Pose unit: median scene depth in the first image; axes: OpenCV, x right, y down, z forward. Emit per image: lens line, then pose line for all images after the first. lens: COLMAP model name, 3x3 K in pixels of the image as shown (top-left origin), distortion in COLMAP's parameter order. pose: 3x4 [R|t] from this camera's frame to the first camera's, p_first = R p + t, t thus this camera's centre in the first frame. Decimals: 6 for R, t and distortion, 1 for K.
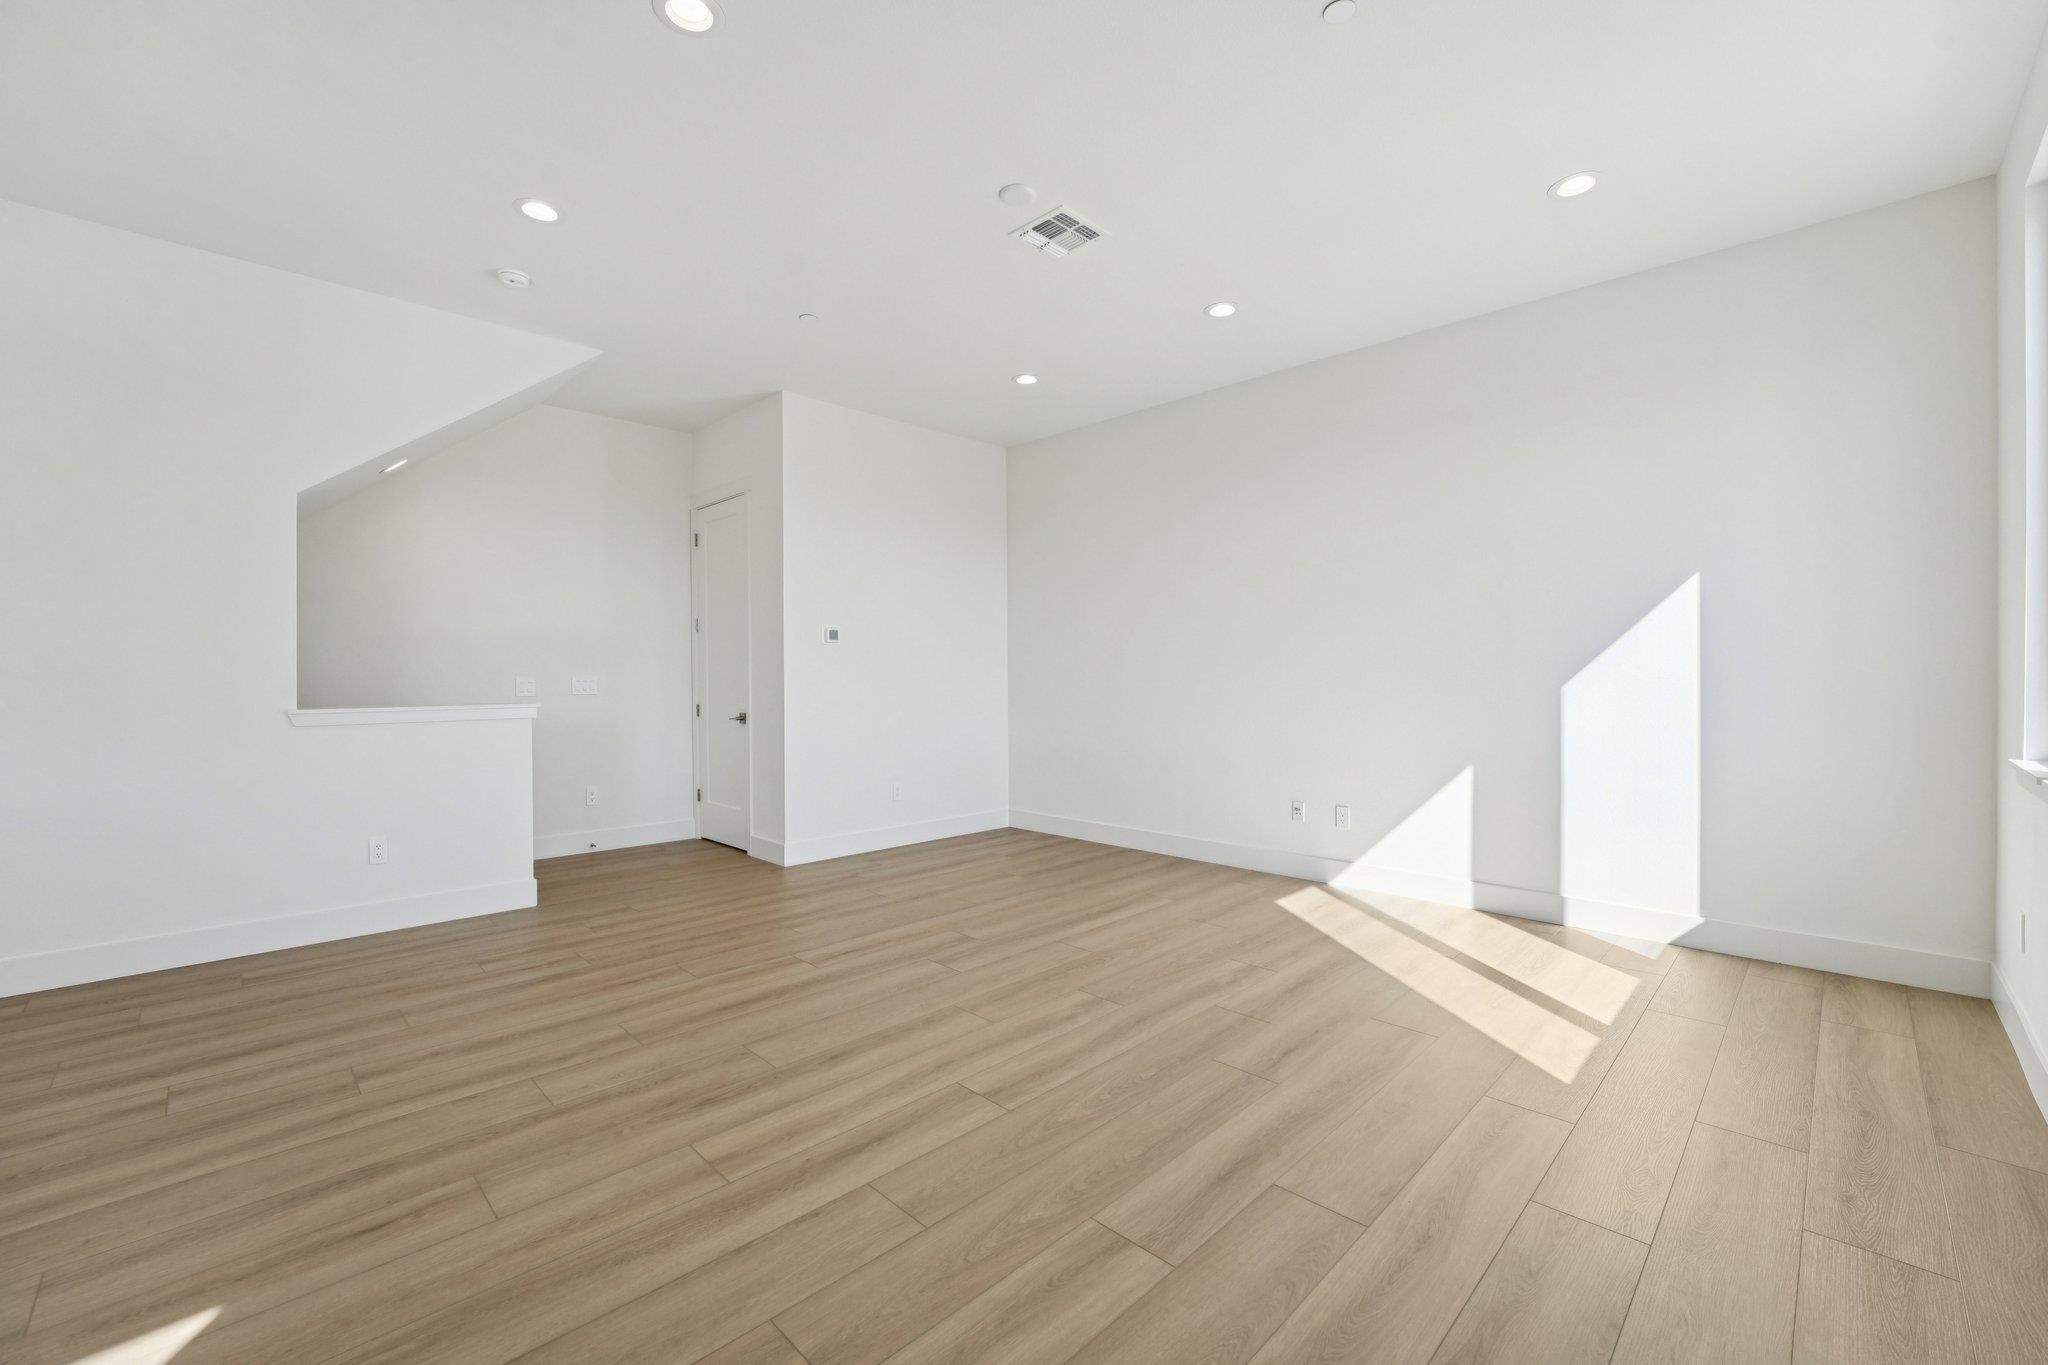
lens RADIAL K [[836.2, 0, 1021.8], [0, 836.2, 687.1], [0, 0, 1]] dist [-0.016726, 0.000201]
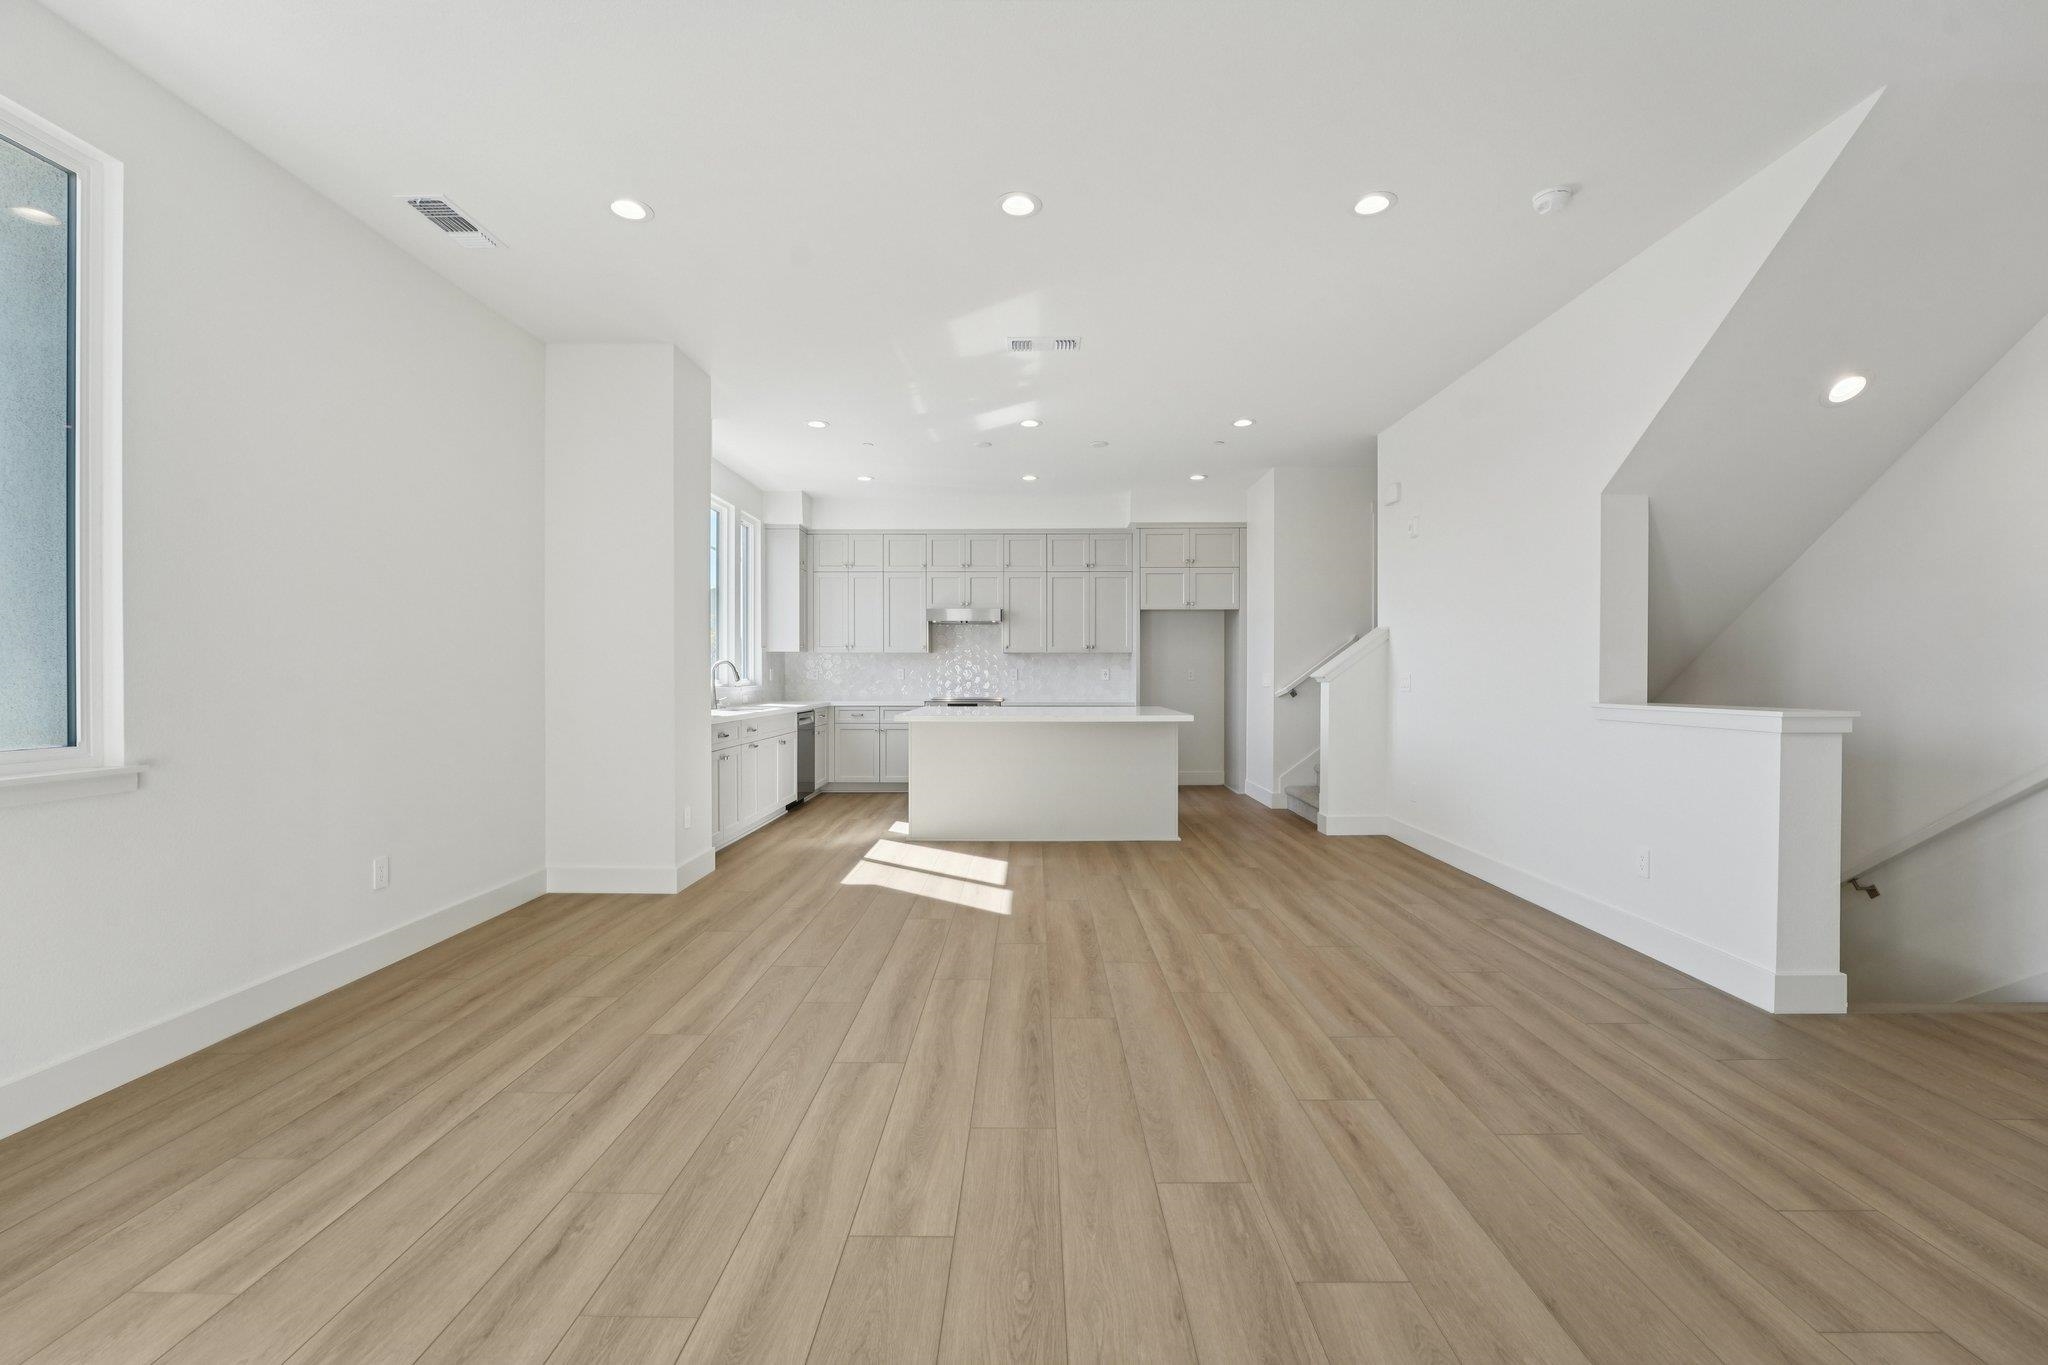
lens RADIAL K [[838.0, 0, 1023.7], [0, 838.0, 677.8], [0, 0, 1]] dist [-0.017249, 0.000107]
pose [[-0.714515, 0.007438, -0.699580, 0.455992], [-0.005715, 0.999848, 0.016468, -0.020885], [0.699596, 0.015765, -0.714364, 1.547882]]
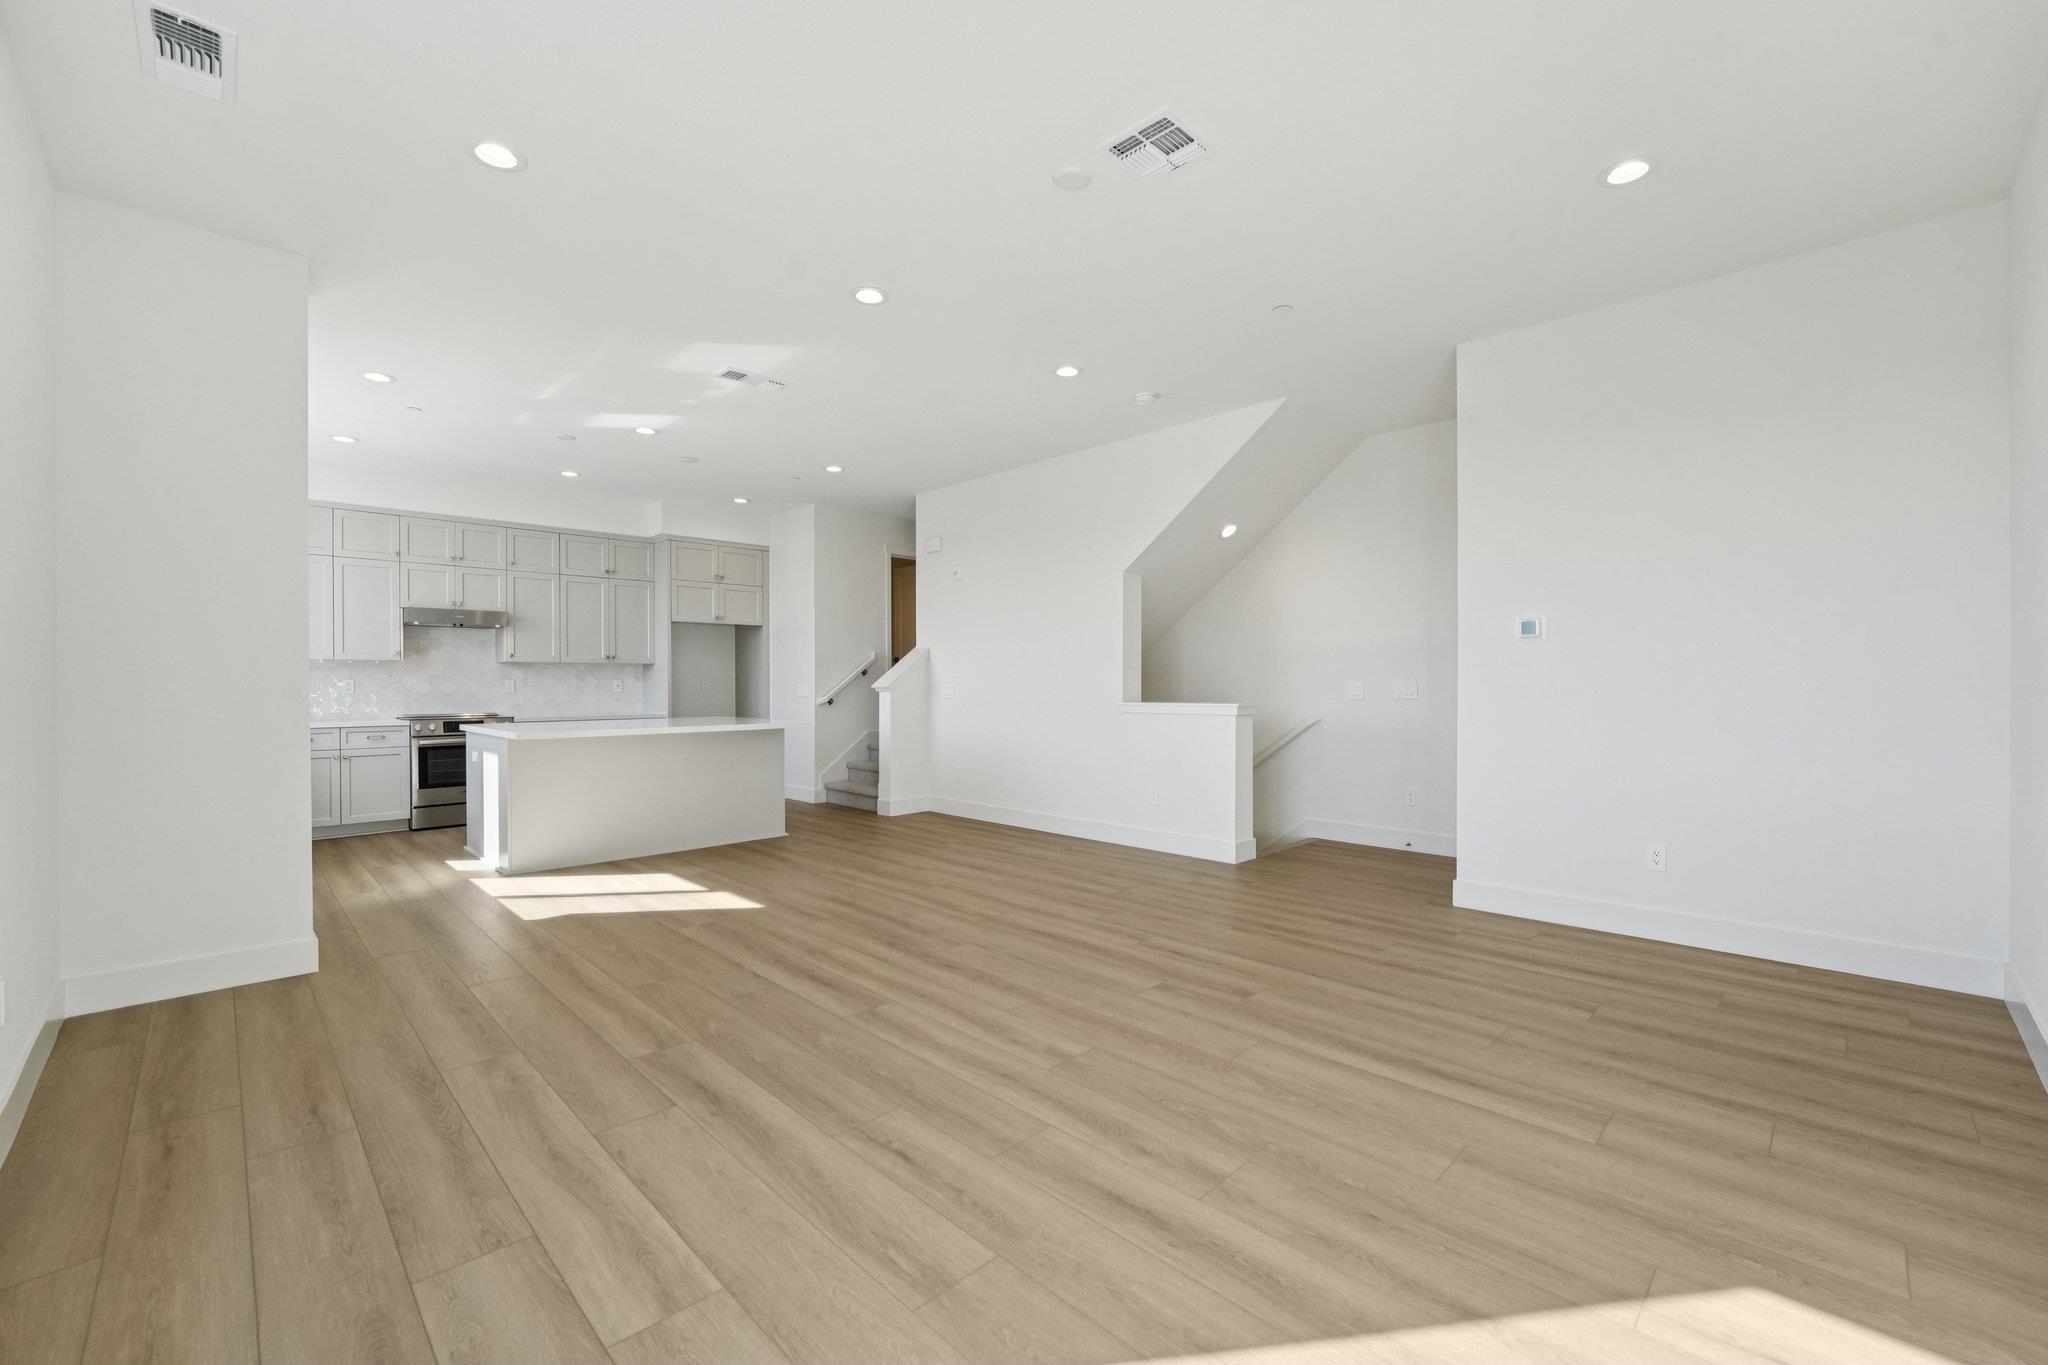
lens RADIAL K [[836.2, 0, 1021.8], [0, 836.2, 687.1], [0, 0, 1]] dist [-0.016726, 0.000201]
pose [[-0.006653, 0.008215, -0.999944, 1.009085], [-0.009350, 0.999922, 0.008277, -0.018155], [0.999934, 0.009404, -0.006575, 1.008508]]
